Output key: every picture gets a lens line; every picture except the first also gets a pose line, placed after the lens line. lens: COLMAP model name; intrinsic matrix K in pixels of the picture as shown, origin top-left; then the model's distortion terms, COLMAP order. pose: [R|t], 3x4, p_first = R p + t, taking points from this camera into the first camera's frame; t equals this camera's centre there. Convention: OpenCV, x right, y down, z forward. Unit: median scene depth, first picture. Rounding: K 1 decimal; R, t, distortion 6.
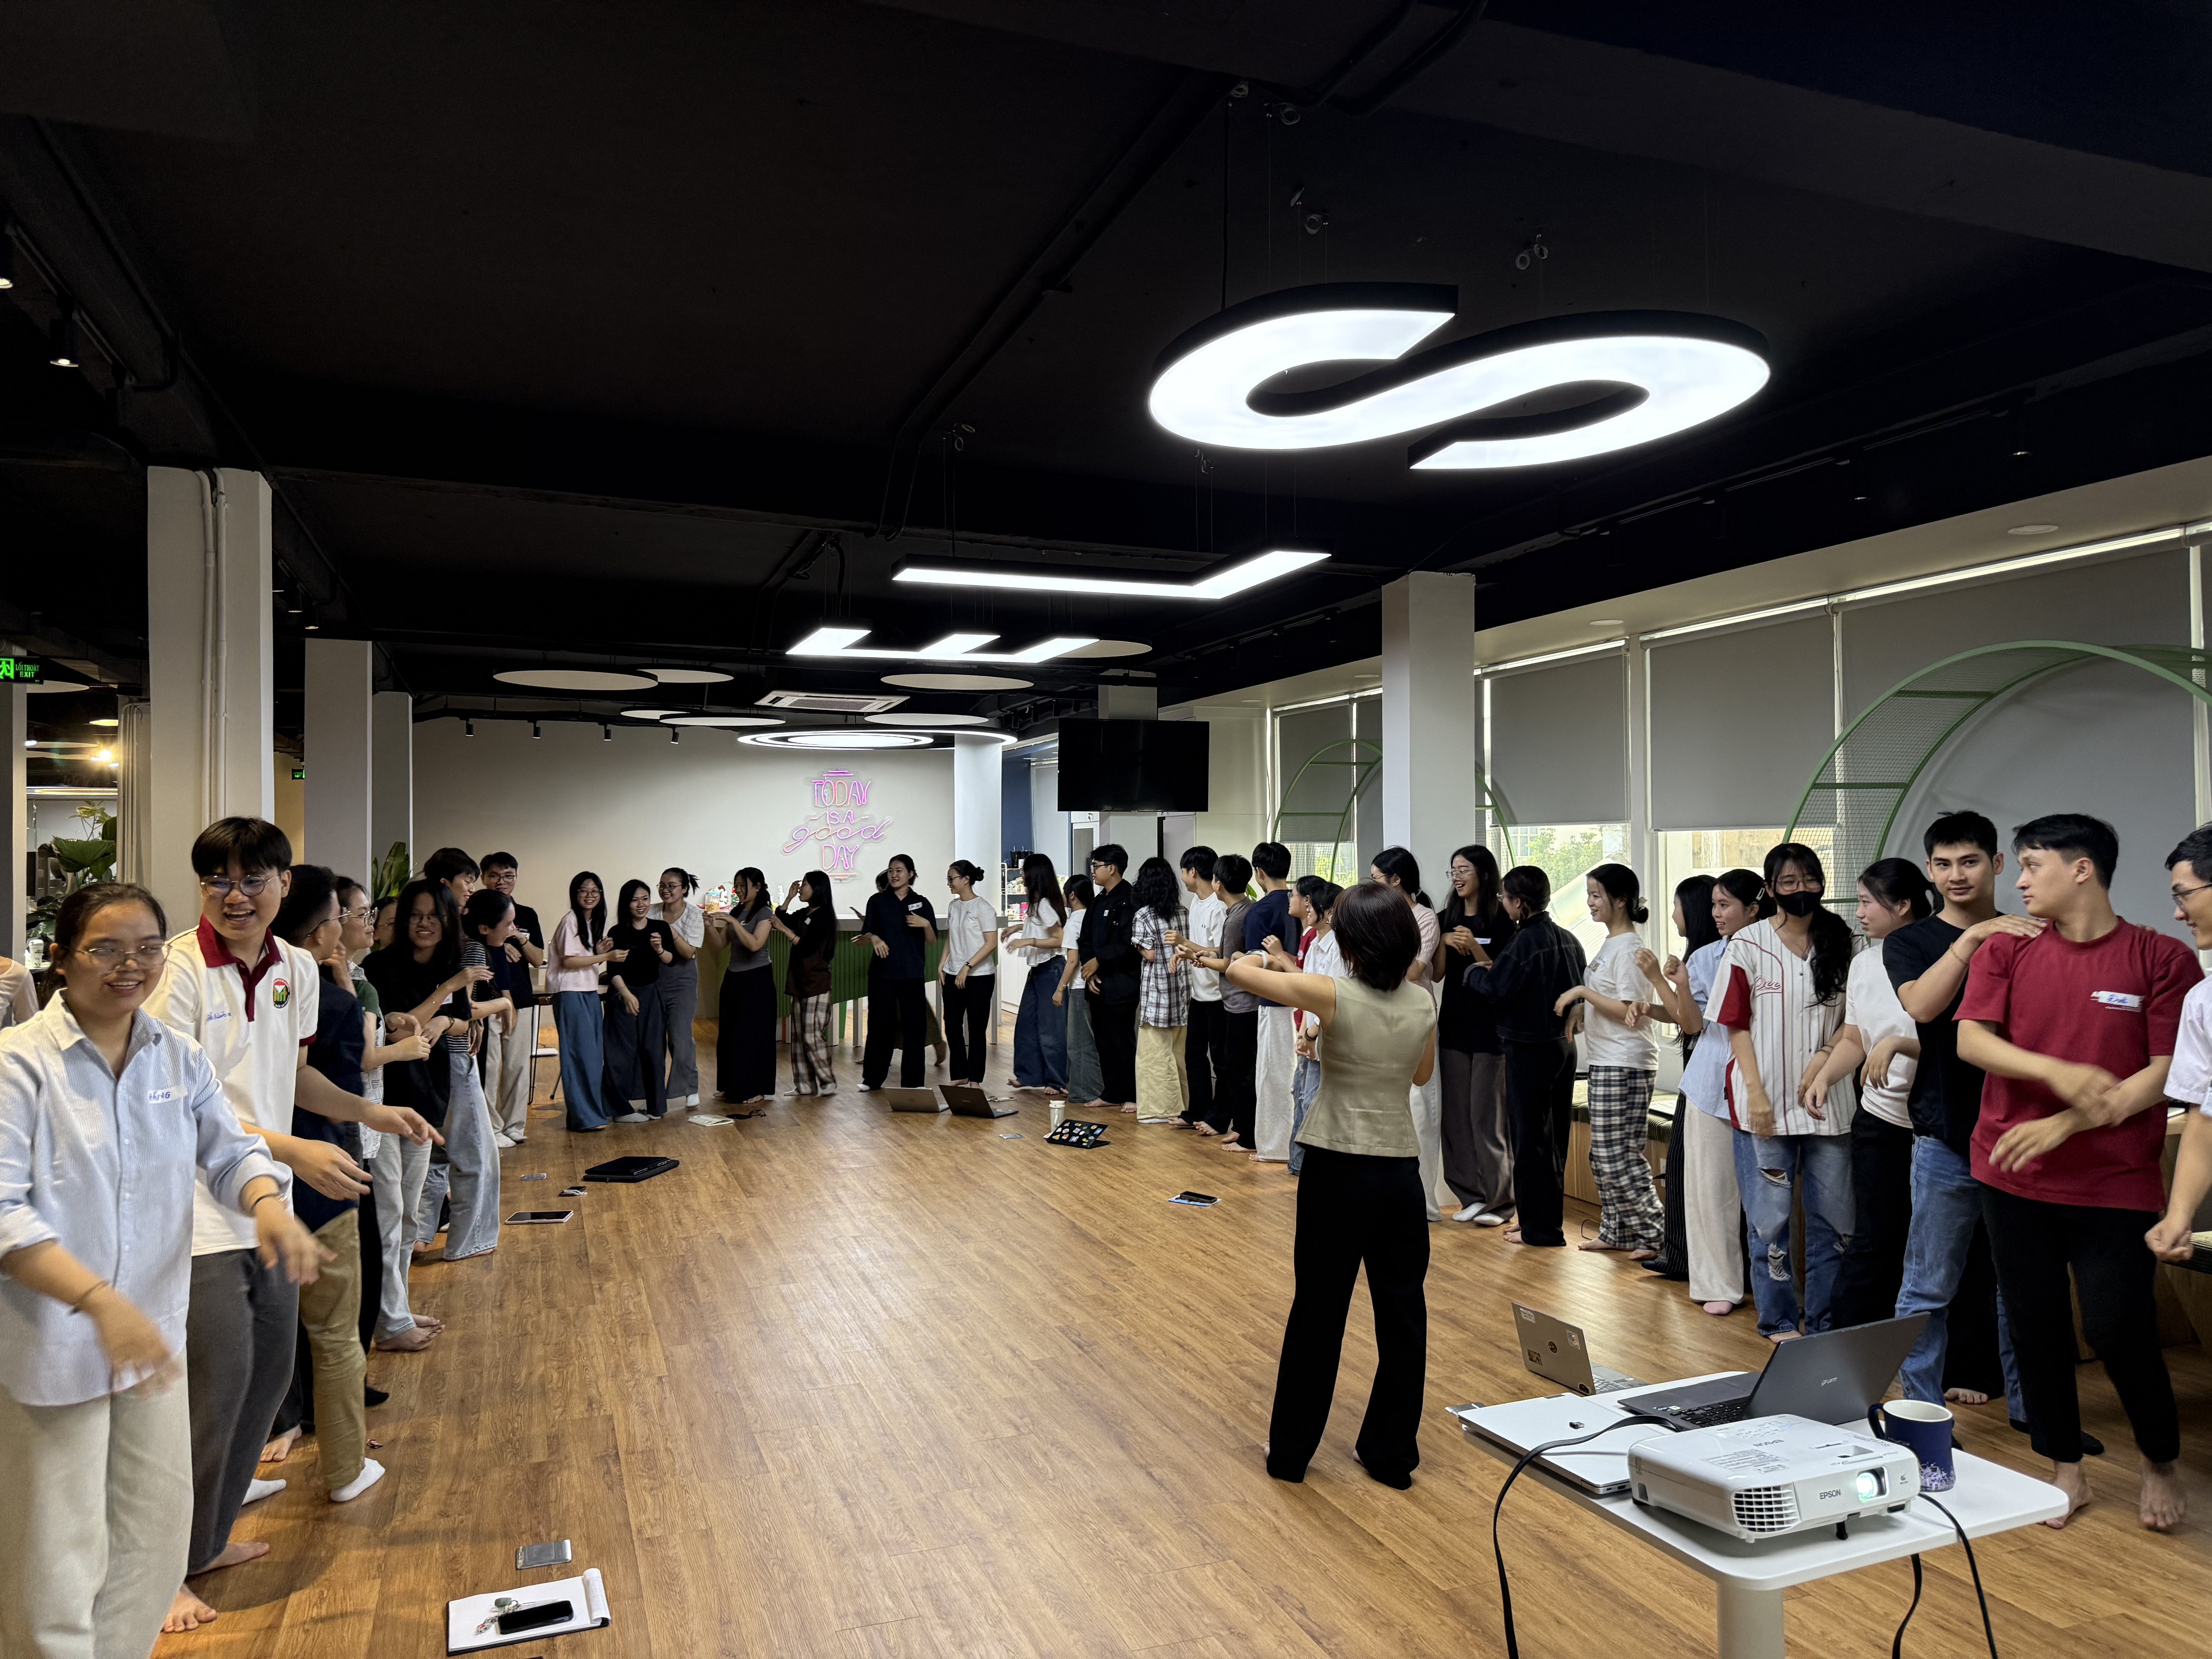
lens RADIAL K [[1541.6, 0, 1113.5], [0, 1541.6, 831.8], [0, 0, 1]] dist [-0.031907, 0.023577]
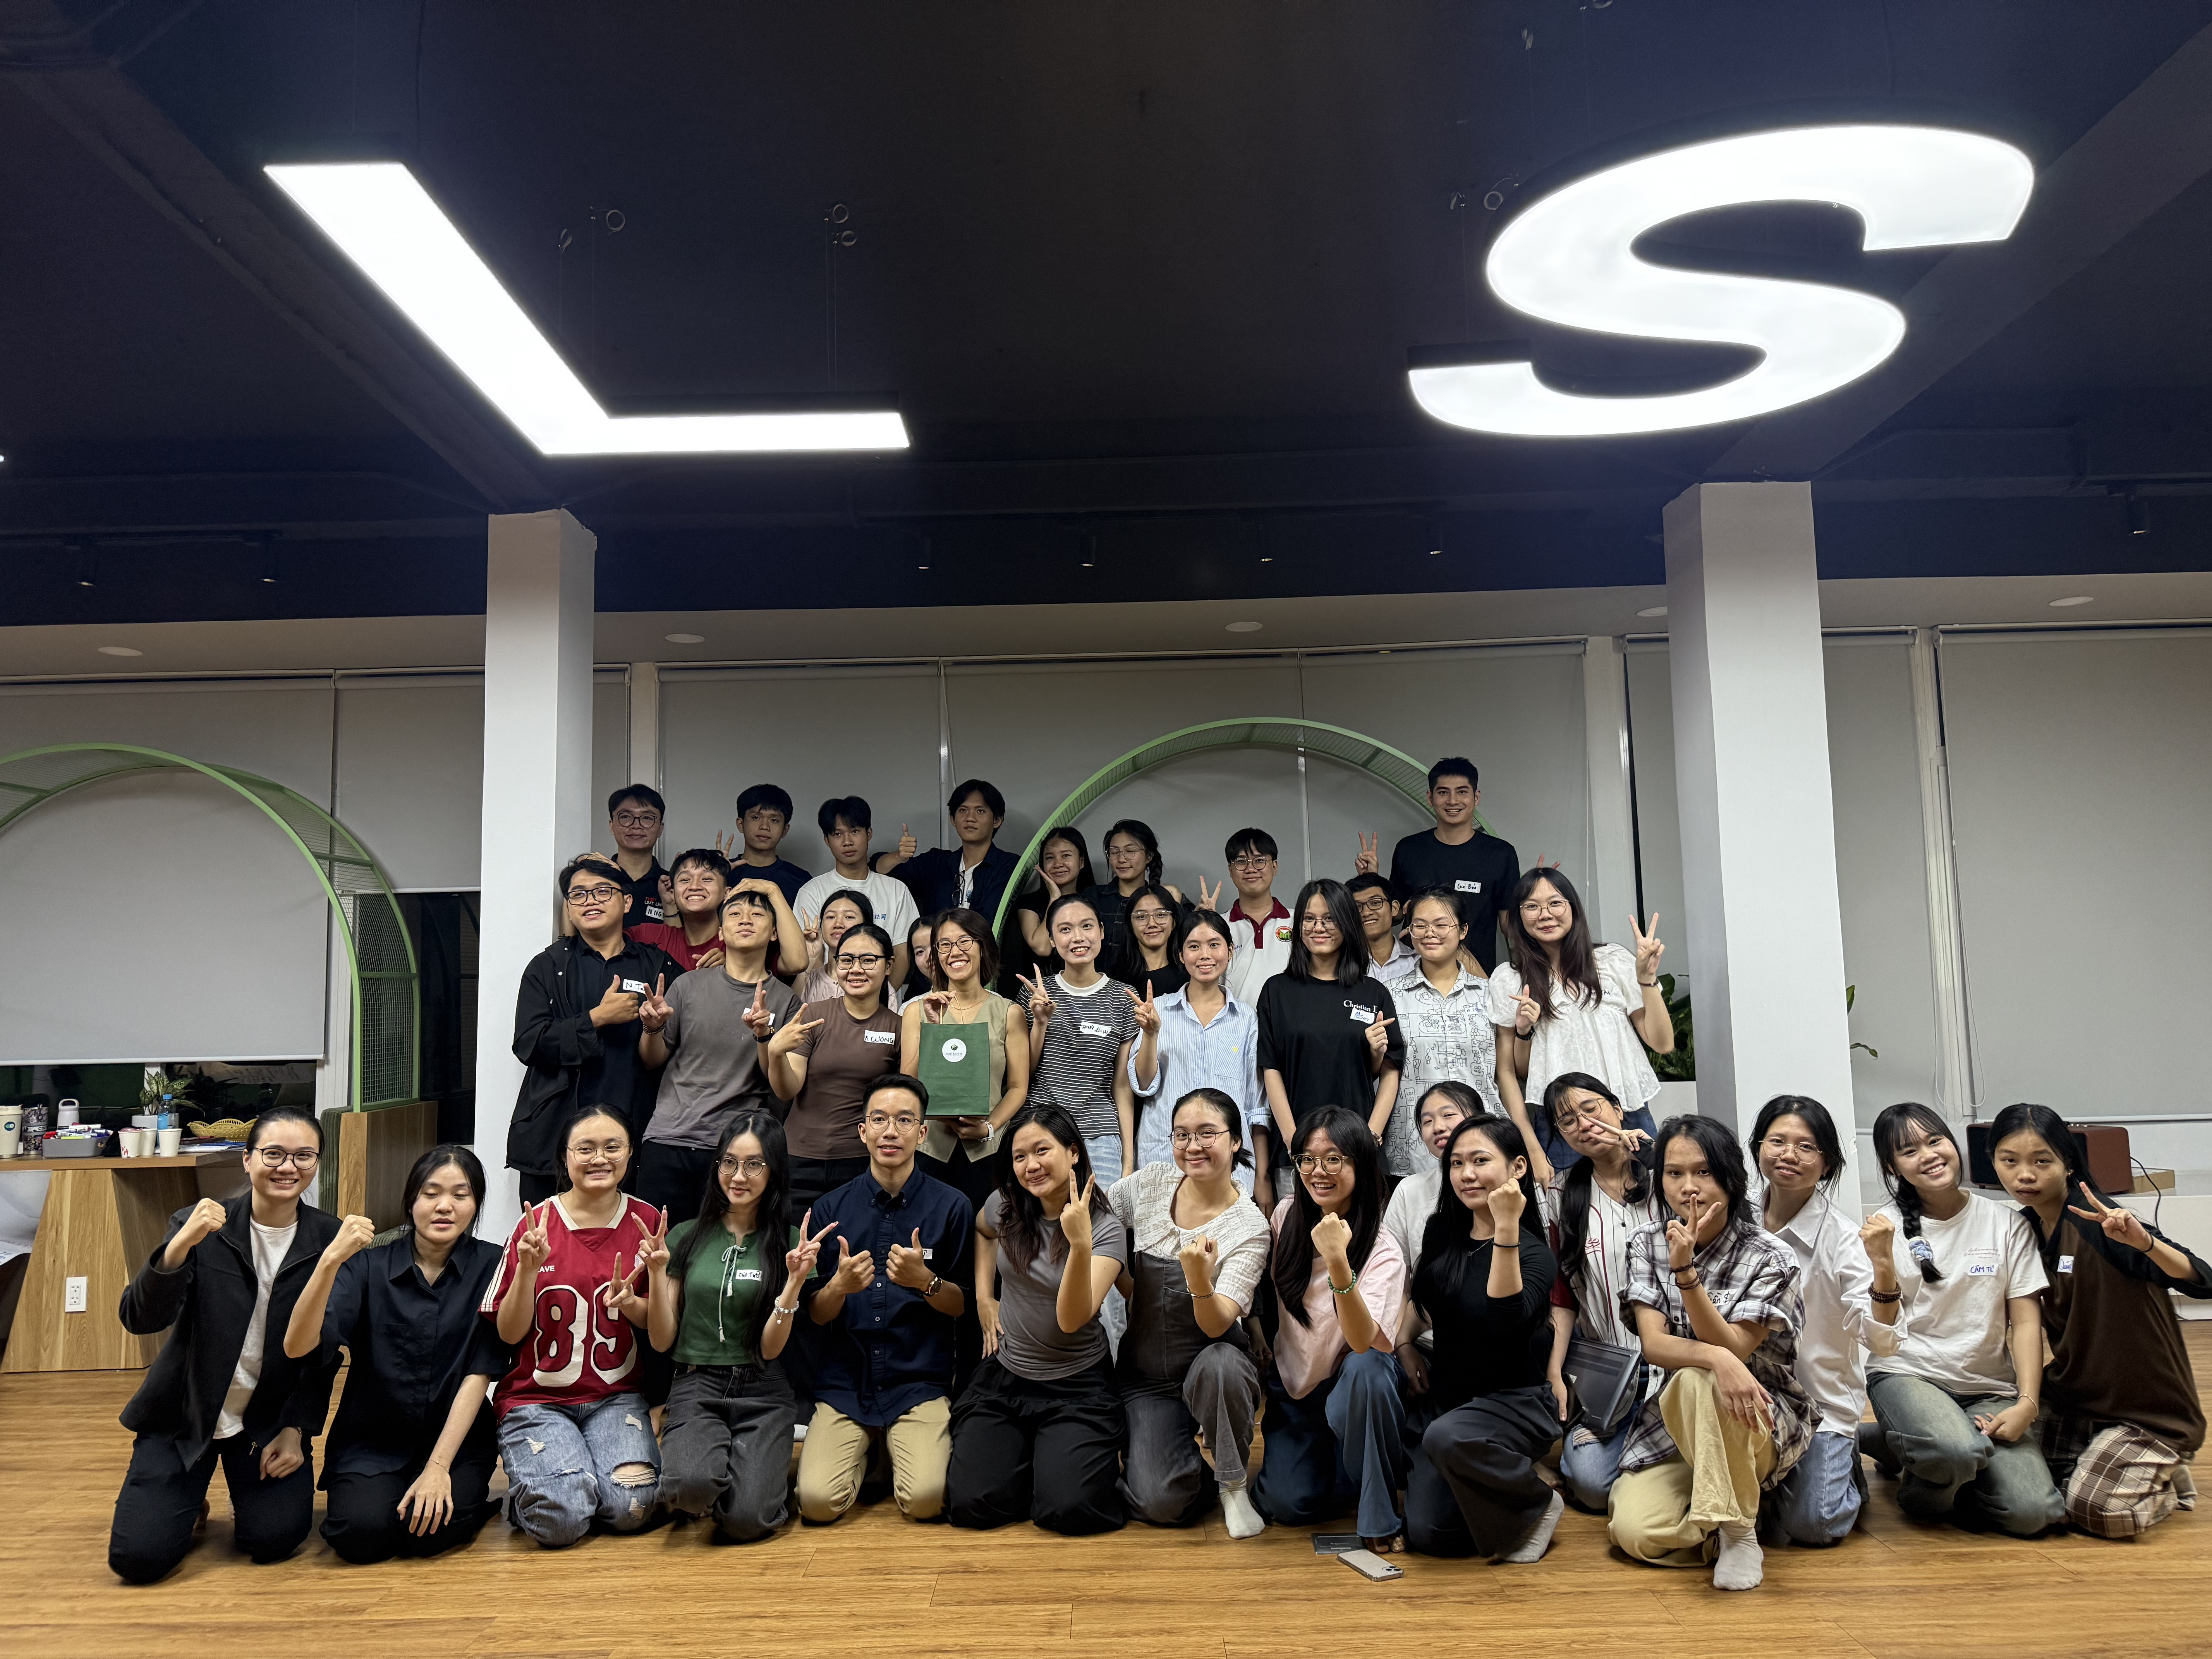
lens RADIAL K [[1541.6, 0, 1104.8], [0, 1541.6, 843.6], [0, 0, 1]] dist [-0.031907, 0.023577]
pose [[0.340303, 0.094555, 0.935550, -0.460535], [0.009784, 0.994521, -0.104074, 0.078914], [-0.940265, 0.044570, 0.337513, 0.653709]]
